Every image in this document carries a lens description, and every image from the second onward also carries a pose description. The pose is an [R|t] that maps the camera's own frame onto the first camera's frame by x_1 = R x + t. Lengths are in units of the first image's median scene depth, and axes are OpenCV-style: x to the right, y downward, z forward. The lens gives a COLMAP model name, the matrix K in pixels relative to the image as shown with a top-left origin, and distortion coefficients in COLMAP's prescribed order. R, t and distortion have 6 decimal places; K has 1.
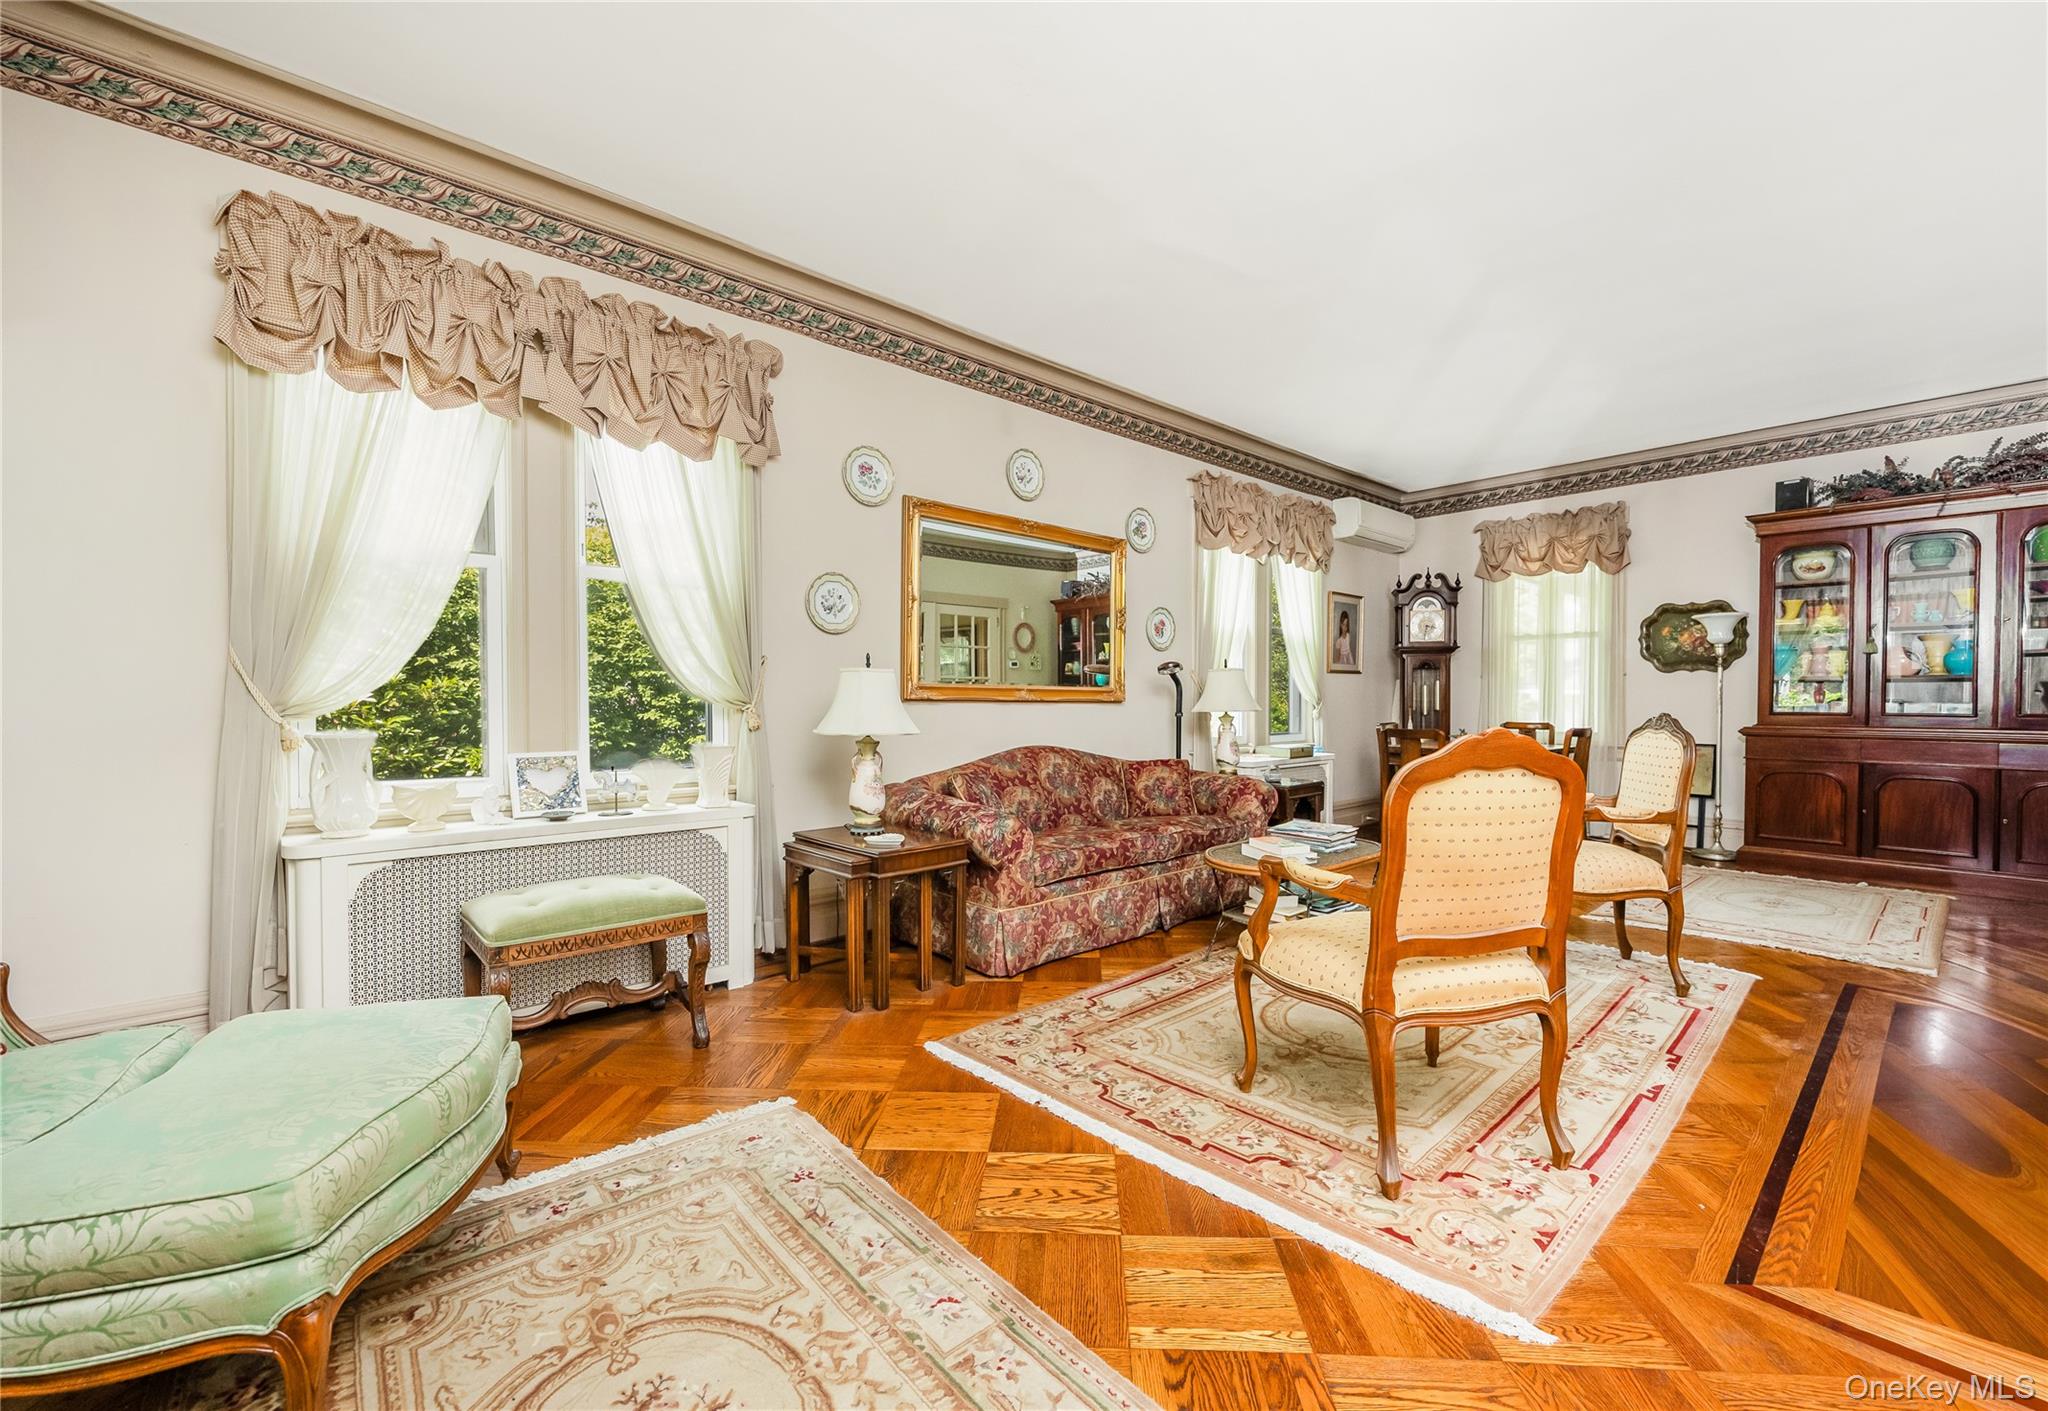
lens RADIAL K [[847.0, 0, 1045.2], [0, 847.0, 705.6], [0, 0, 1]] dist [-0.004211, -0.000230]
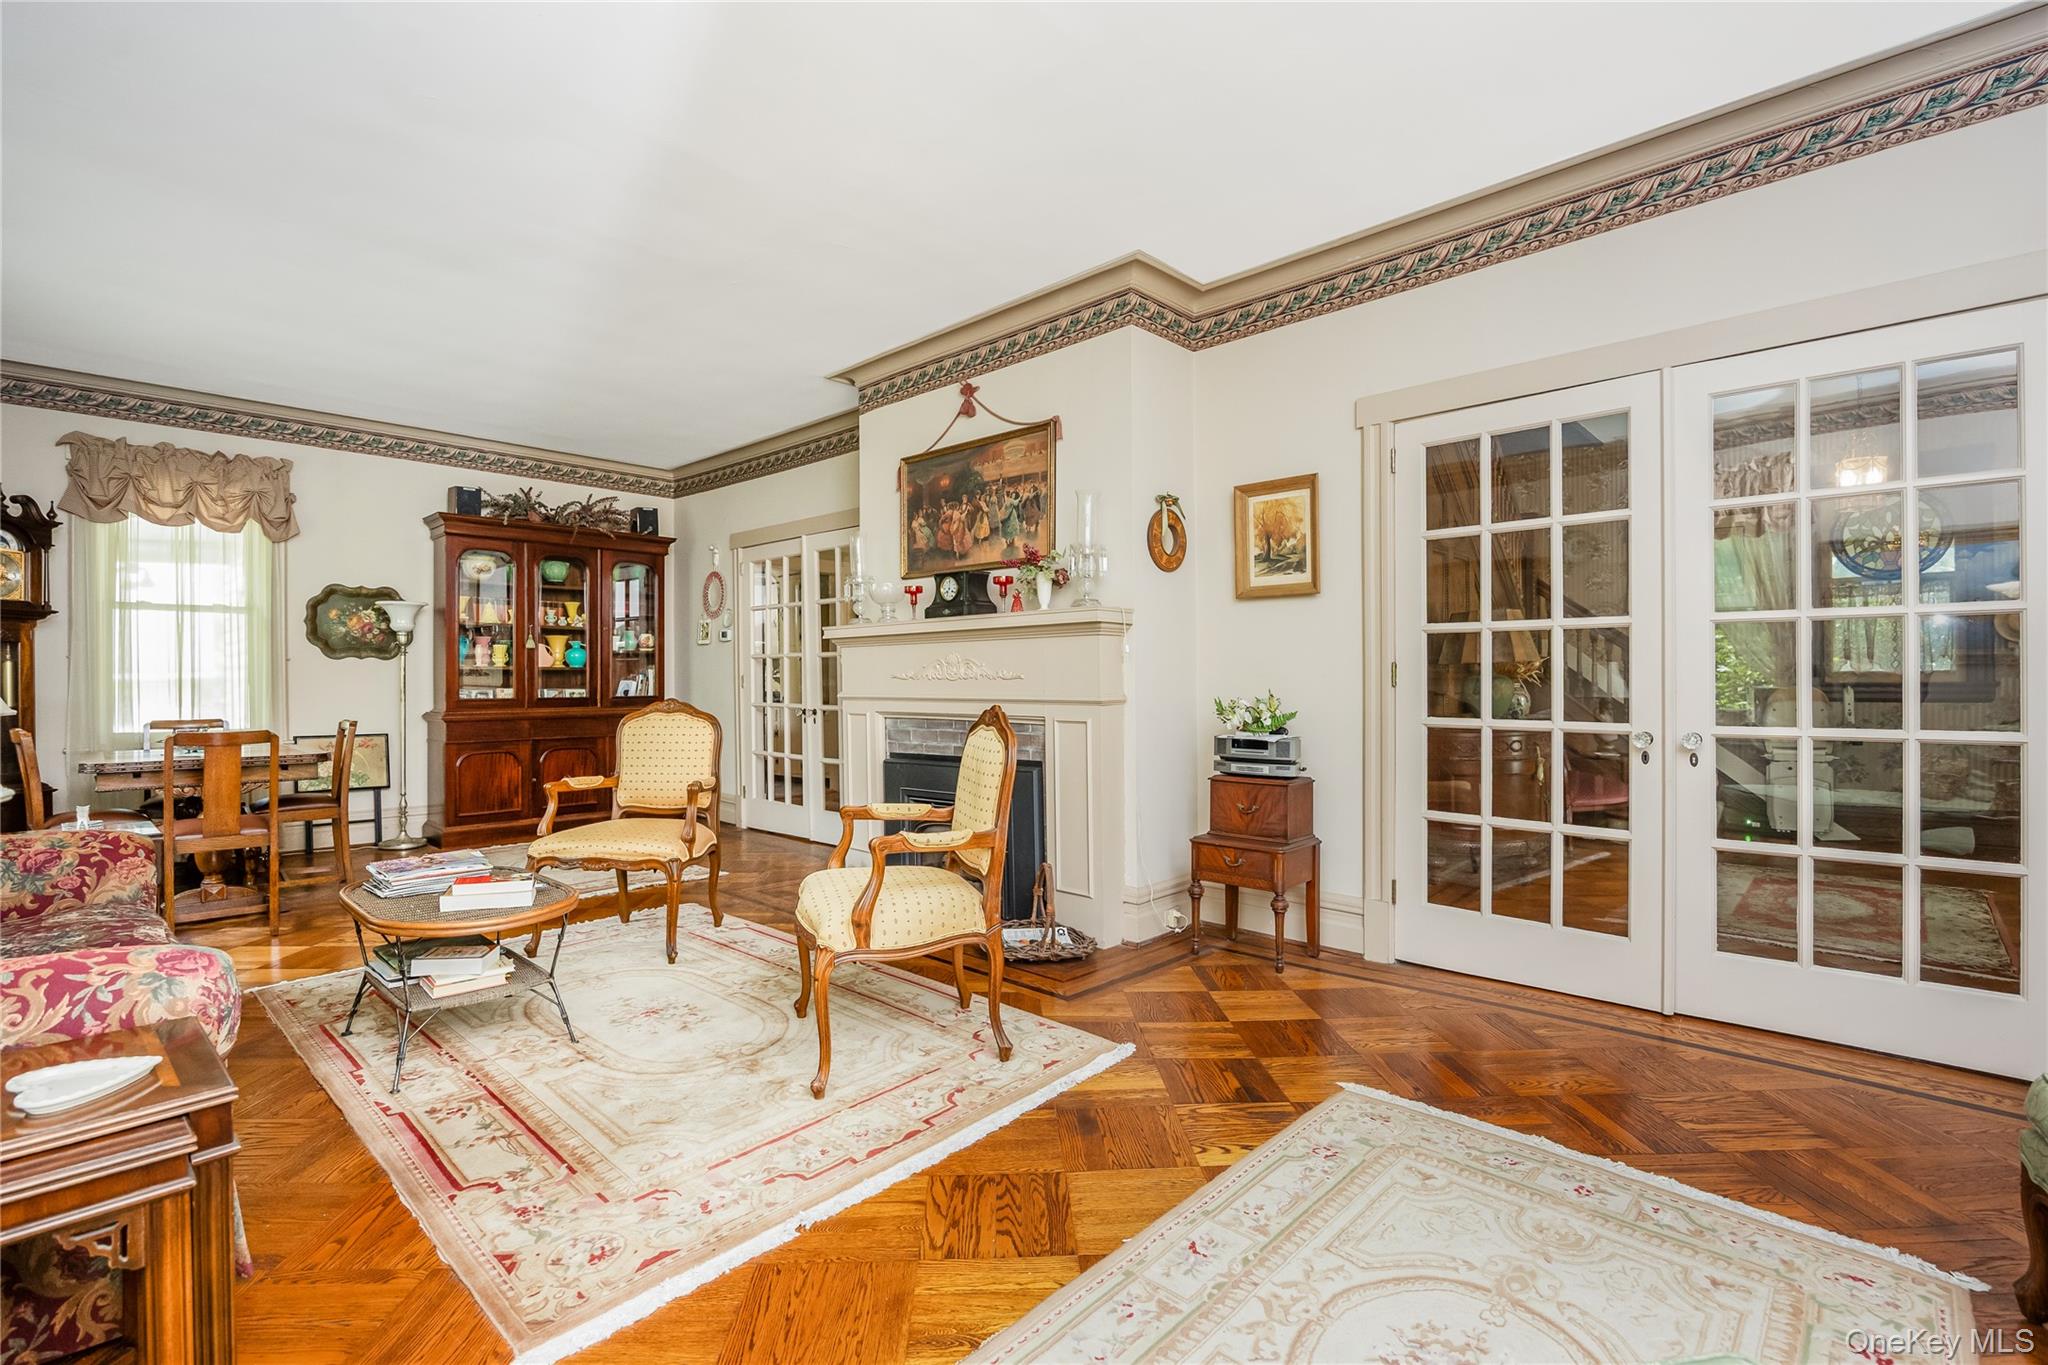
lens RADIAL K [[925.3, 0, 1022.4], [0, 925.3, 679.2], [0, 0, 1]] dist [-0.003947, -0.000274]
pose [[-0.071982, 0.001916, 0.997404, -0.416421], [0.014187, 0.999899, -0.000897, -0.007130], [-0.997305, 0.014085, -0.072002, 0.423407]]
